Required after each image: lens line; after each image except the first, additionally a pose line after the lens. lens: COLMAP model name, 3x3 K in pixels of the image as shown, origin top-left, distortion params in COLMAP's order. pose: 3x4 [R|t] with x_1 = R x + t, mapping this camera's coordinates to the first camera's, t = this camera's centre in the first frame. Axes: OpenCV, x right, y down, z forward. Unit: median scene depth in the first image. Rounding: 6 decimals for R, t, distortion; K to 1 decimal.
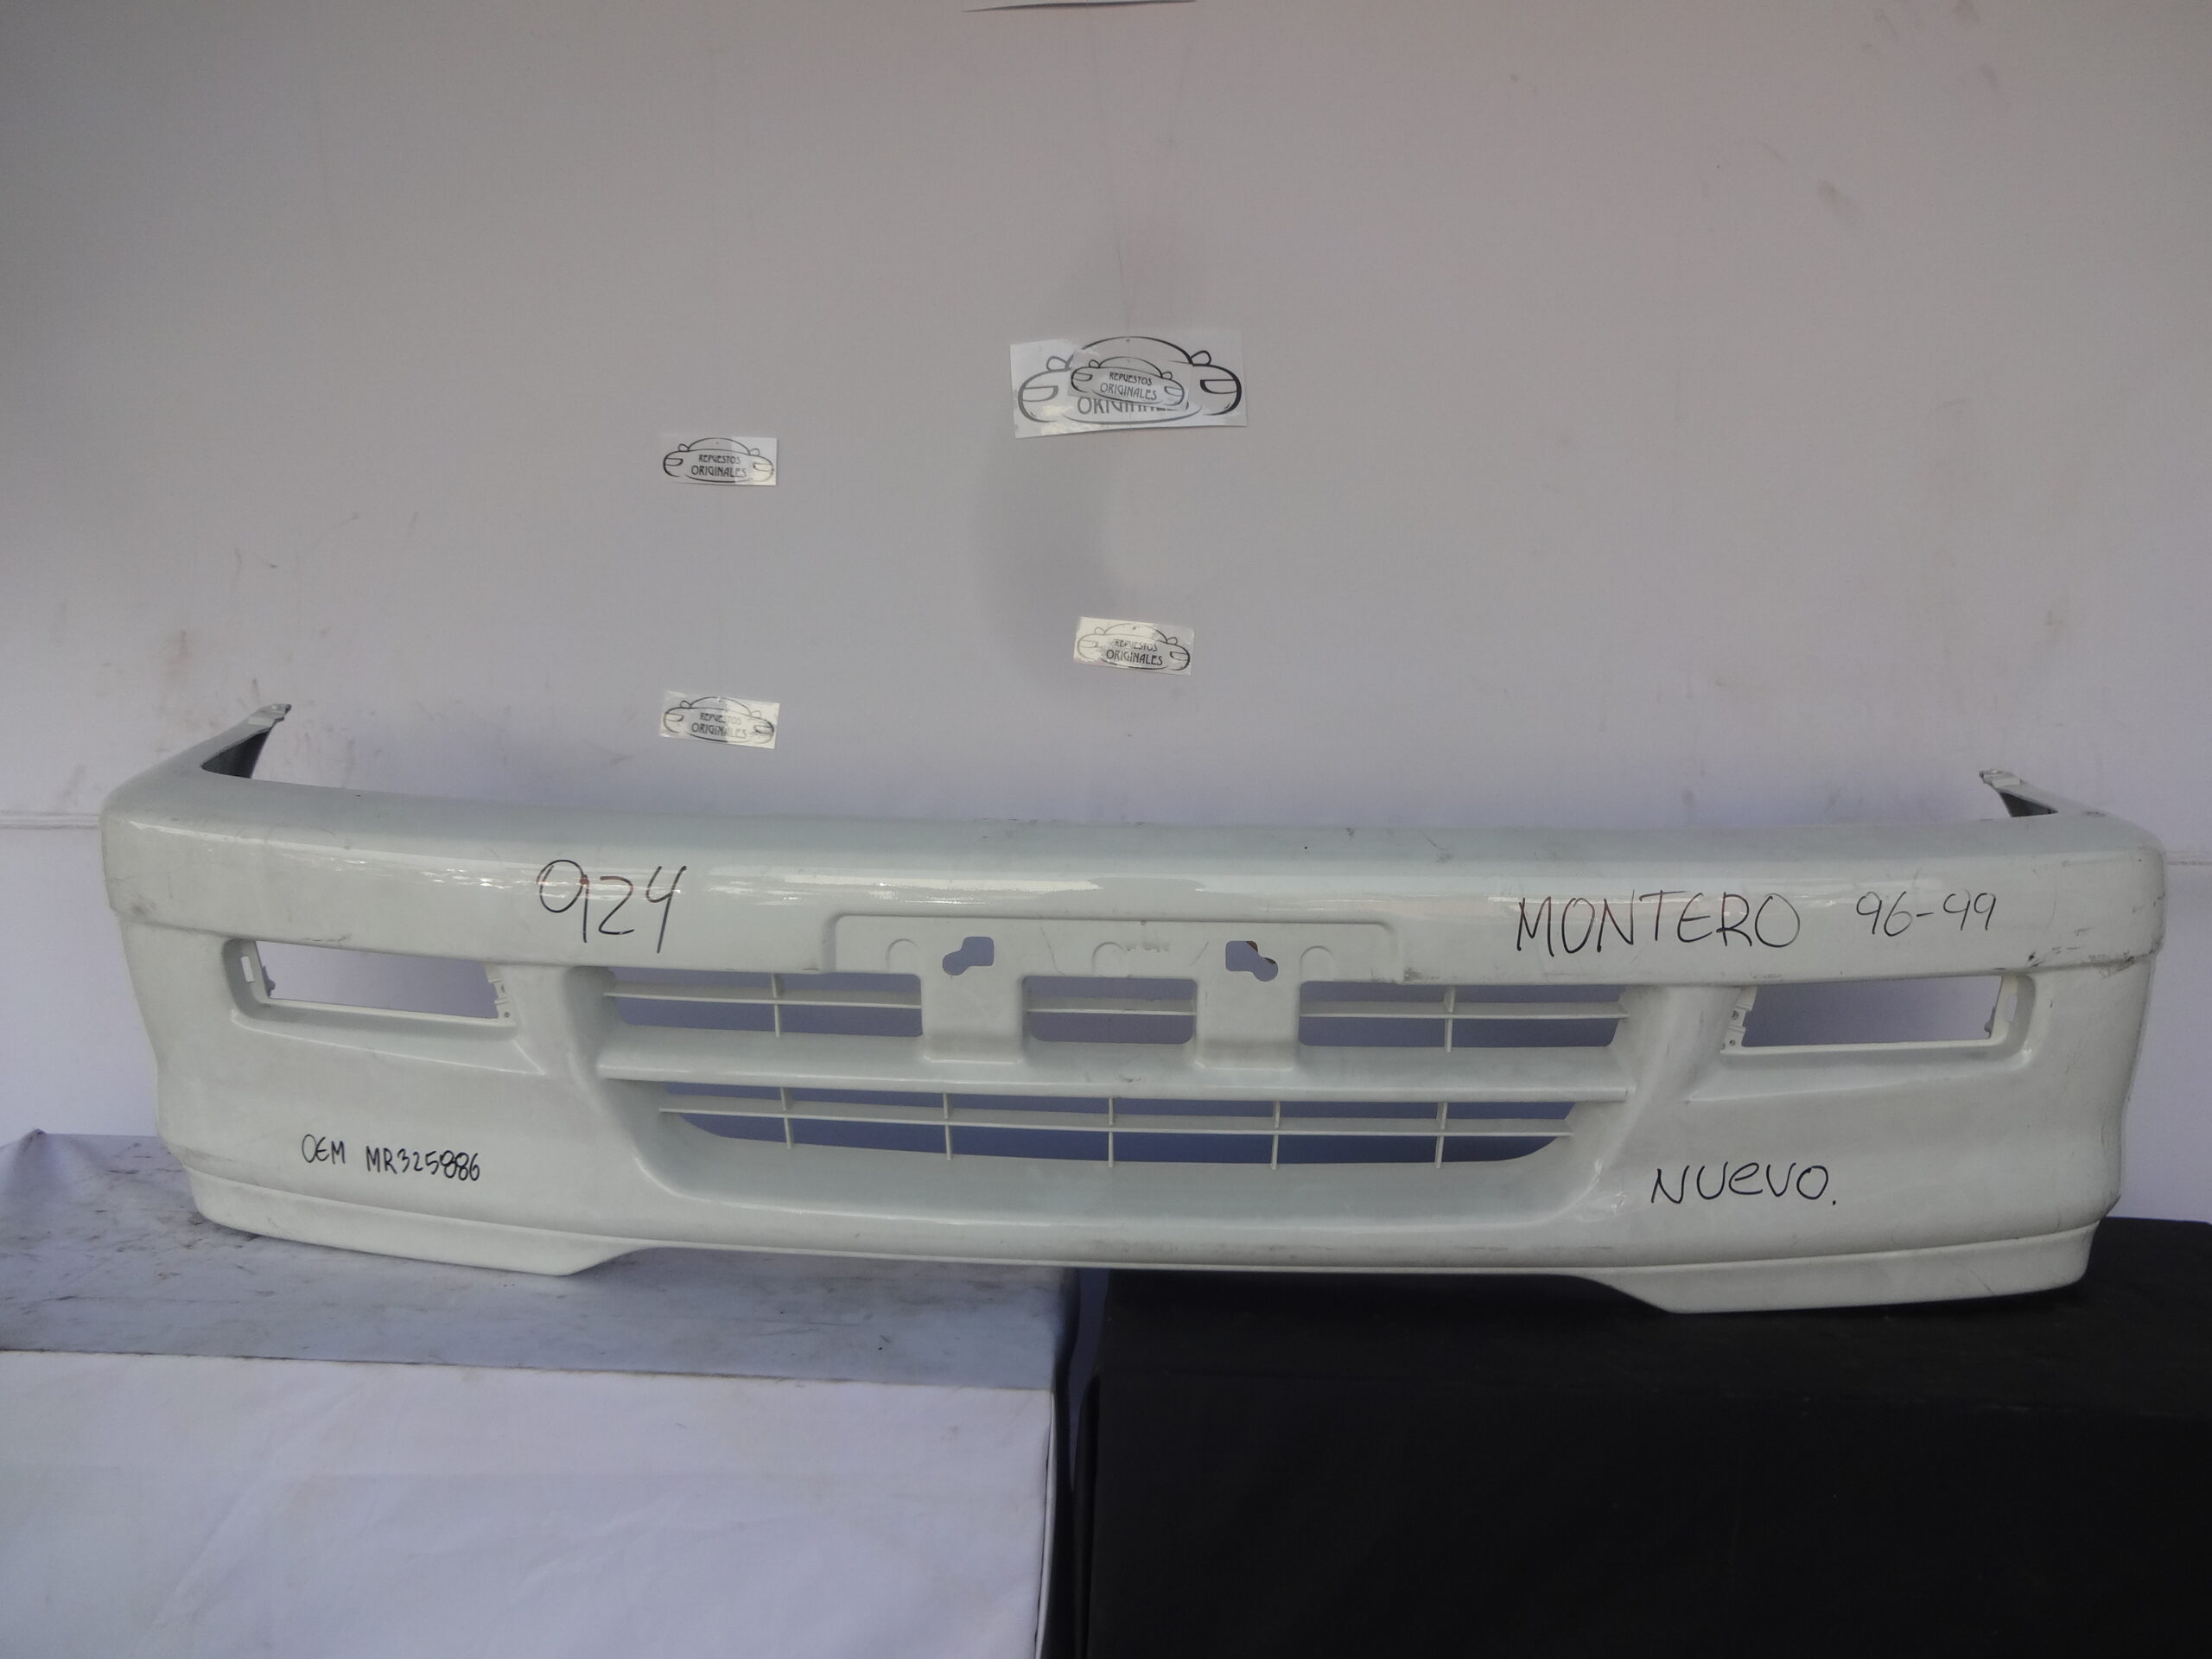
lens RADIAL K [[1612.5, 0, 1095.4], [0, 1612.5, 845.5], [0, 0, 1]] dist [-0.009346, 0.008634]
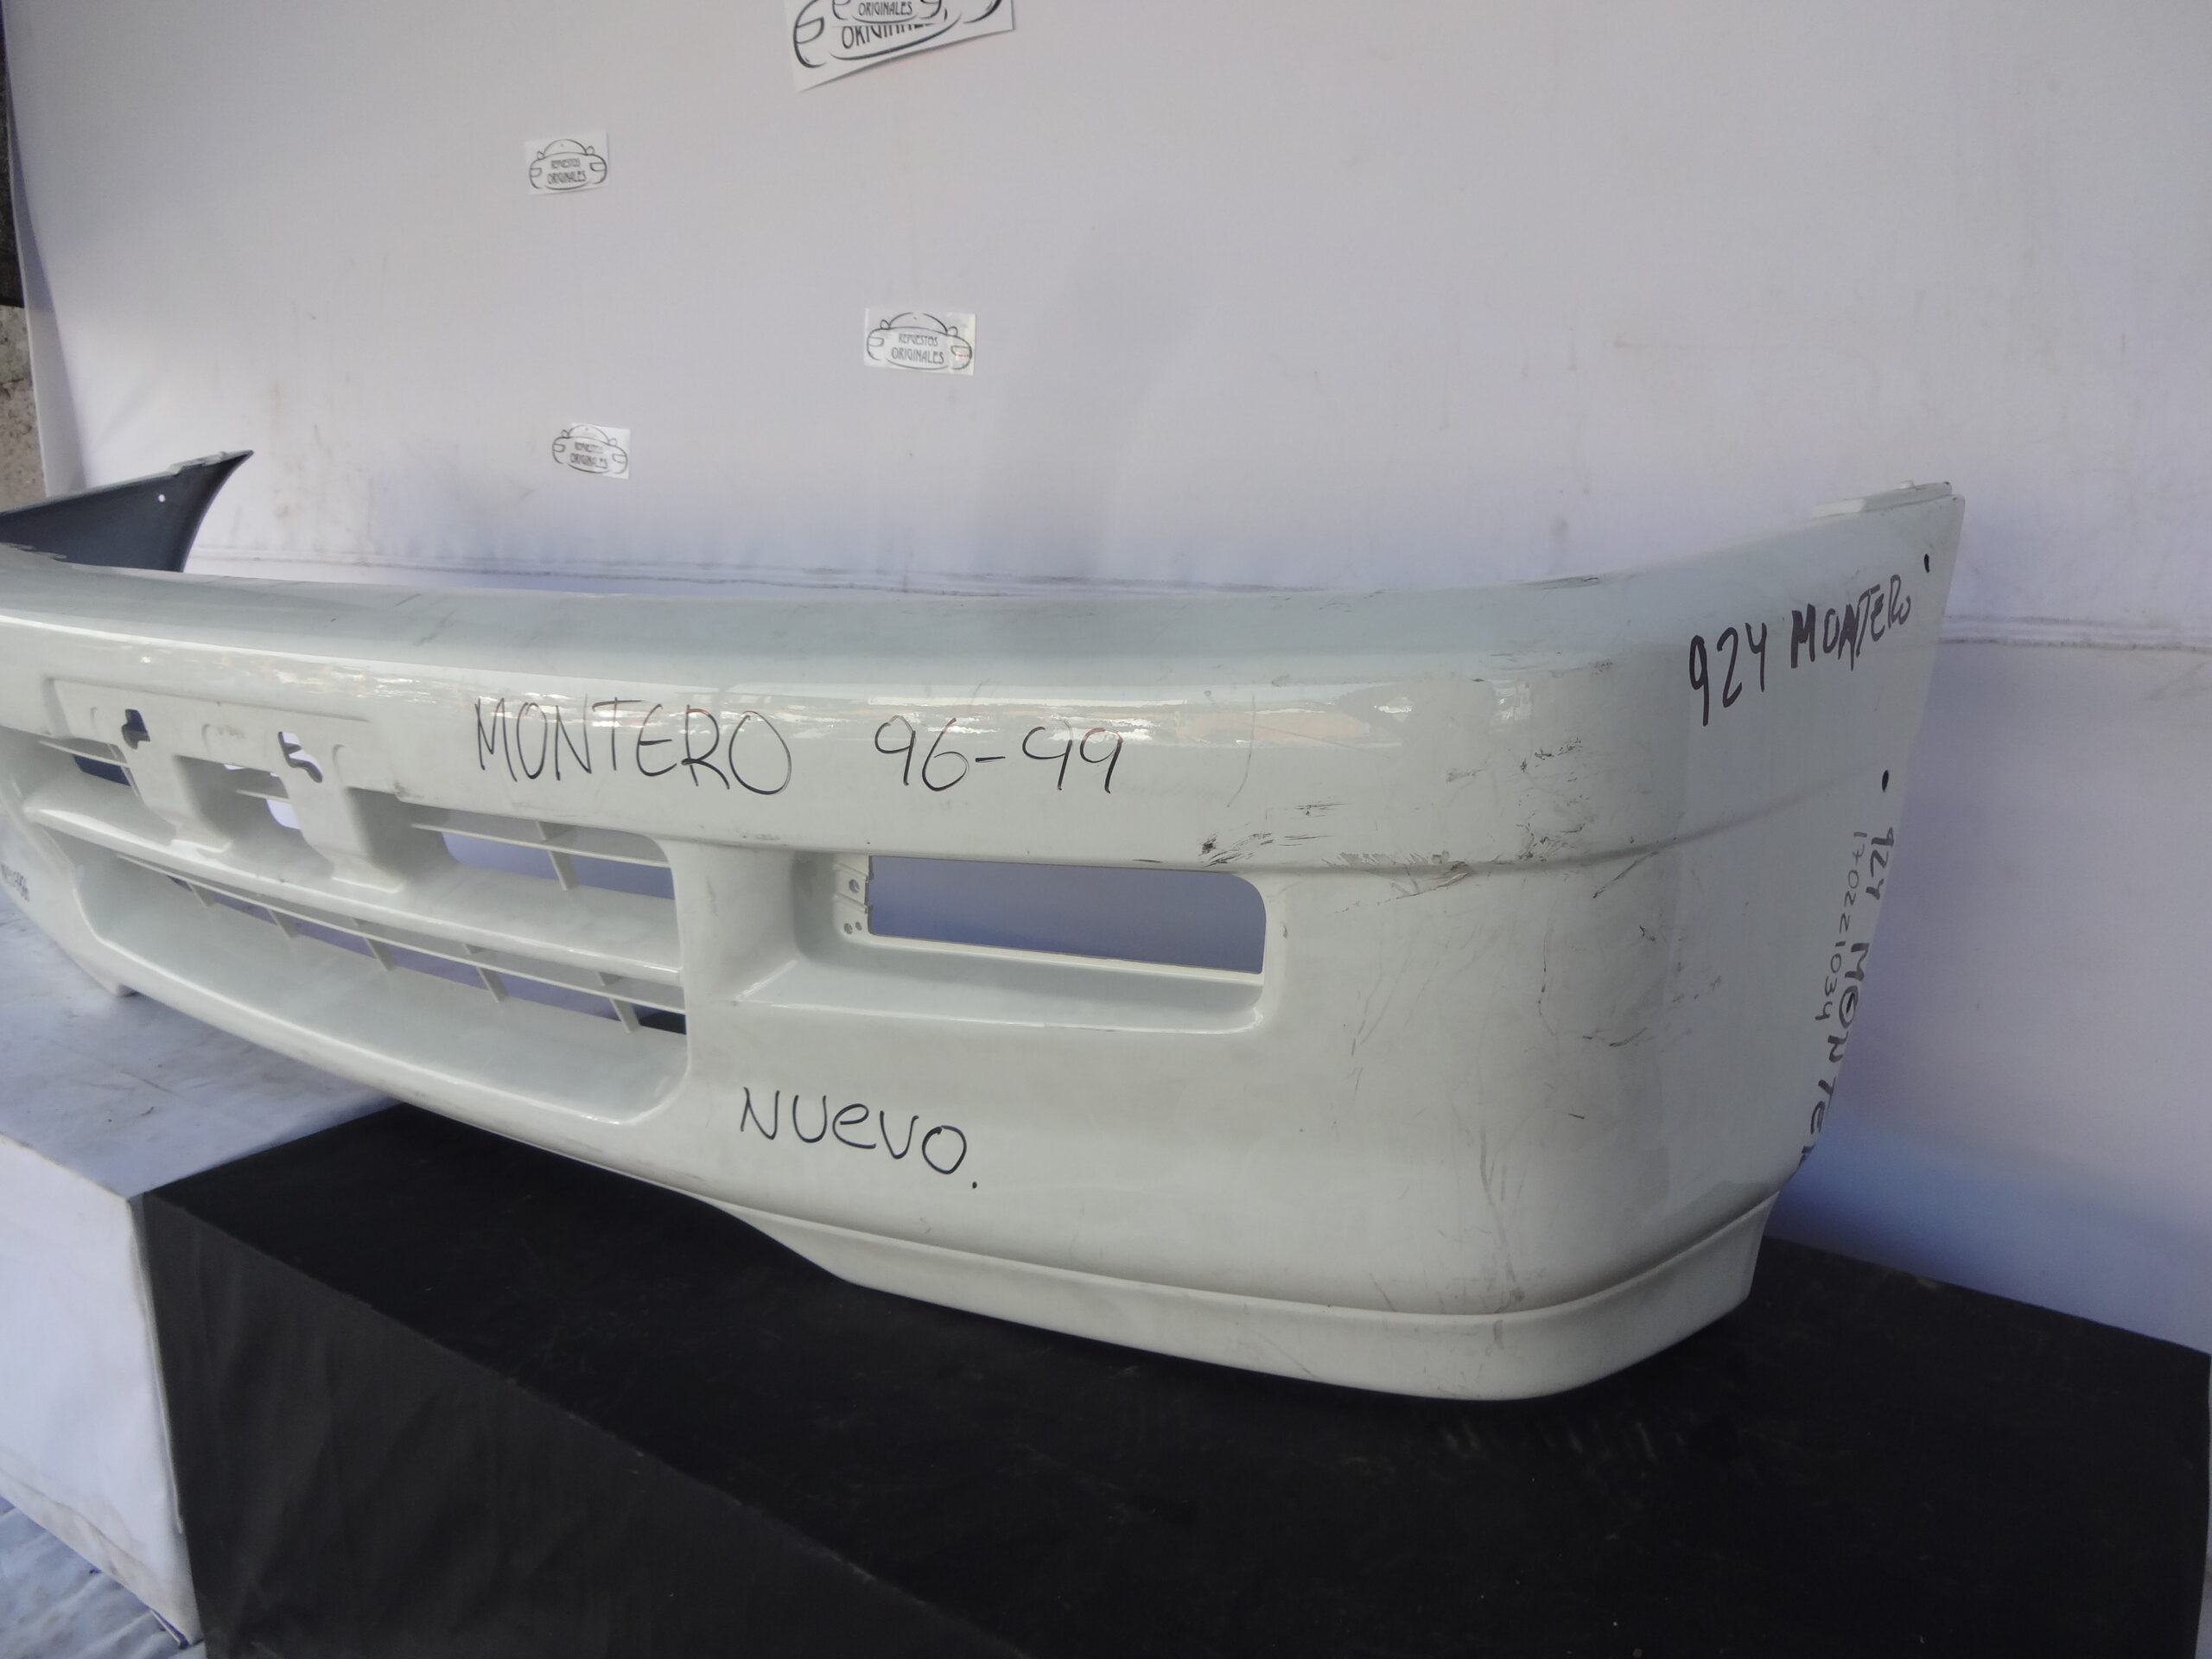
lens RADIAL K [[1612.5, 0, 1105.9], [0, 1612.5, 825.1], [0, 0, 1]] dist [-0.009346, 0.008634]
pose [[0.843229, 0.093870, -0.529295, 0.801644], [-0.002379, 0.985277, 0.170949, -0.032034], [0.537549, -0.142891, 0.831038, 0.486972]]
